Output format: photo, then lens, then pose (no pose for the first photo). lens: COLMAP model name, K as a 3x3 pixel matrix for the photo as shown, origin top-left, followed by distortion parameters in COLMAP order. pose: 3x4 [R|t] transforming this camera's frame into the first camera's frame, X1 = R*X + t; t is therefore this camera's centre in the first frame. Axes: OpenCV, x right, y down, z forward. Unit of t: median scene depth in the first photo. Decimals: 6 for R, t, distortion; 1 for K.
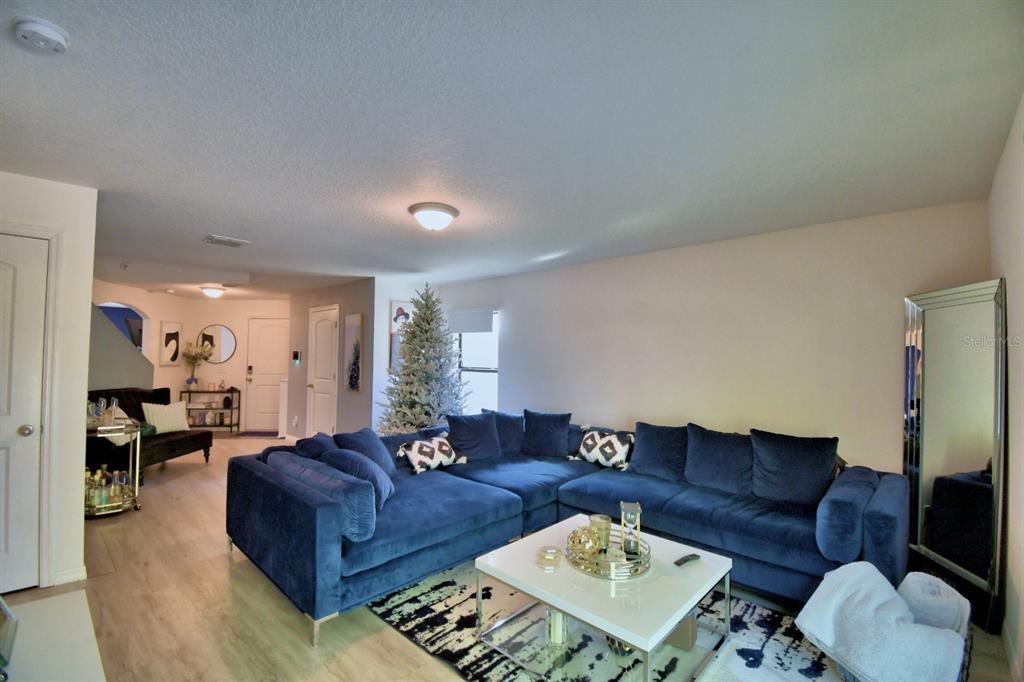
lens RADIAL K [[449.9, 0, 509.6], [0, 449.9, 342.1], [0, 0, 1]] dist [0.027005, -0.030539]
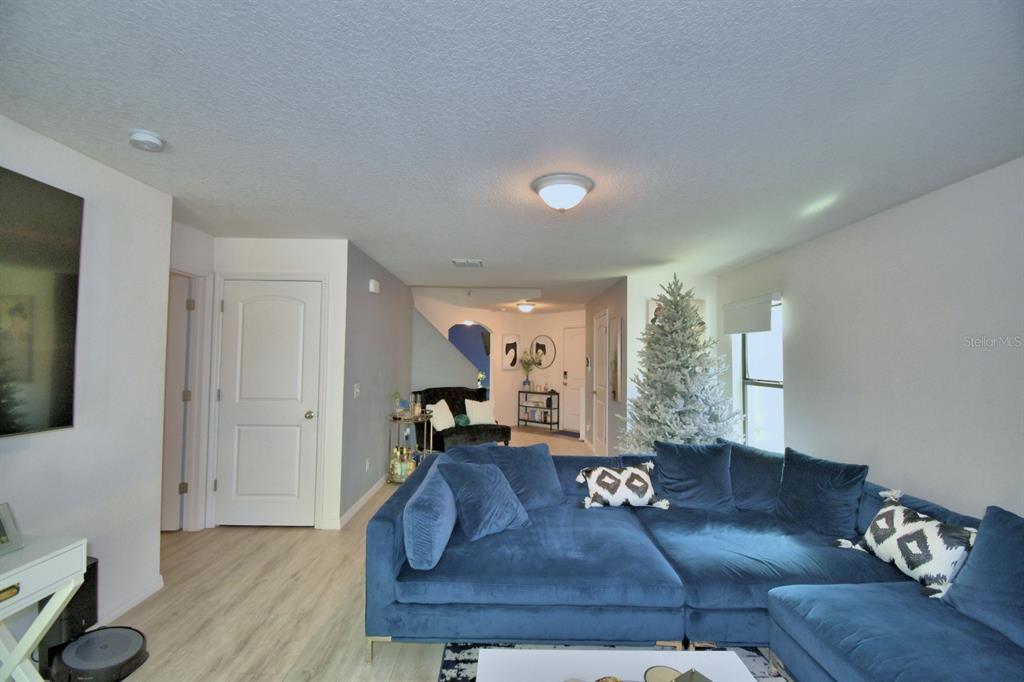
lens RADIAL K [[449.9, 0, 509.6], [0, 449.9, 342.1], [0, 0, 1]] dist [0.027005, -0.030539]
pose [[0.682020, -0.029036, -0.730757, 0.275711], [0.020351, 0.999578, -0.020724, 0.003350], [0.731051, -0.000737, 0.682323, 0.298567]]
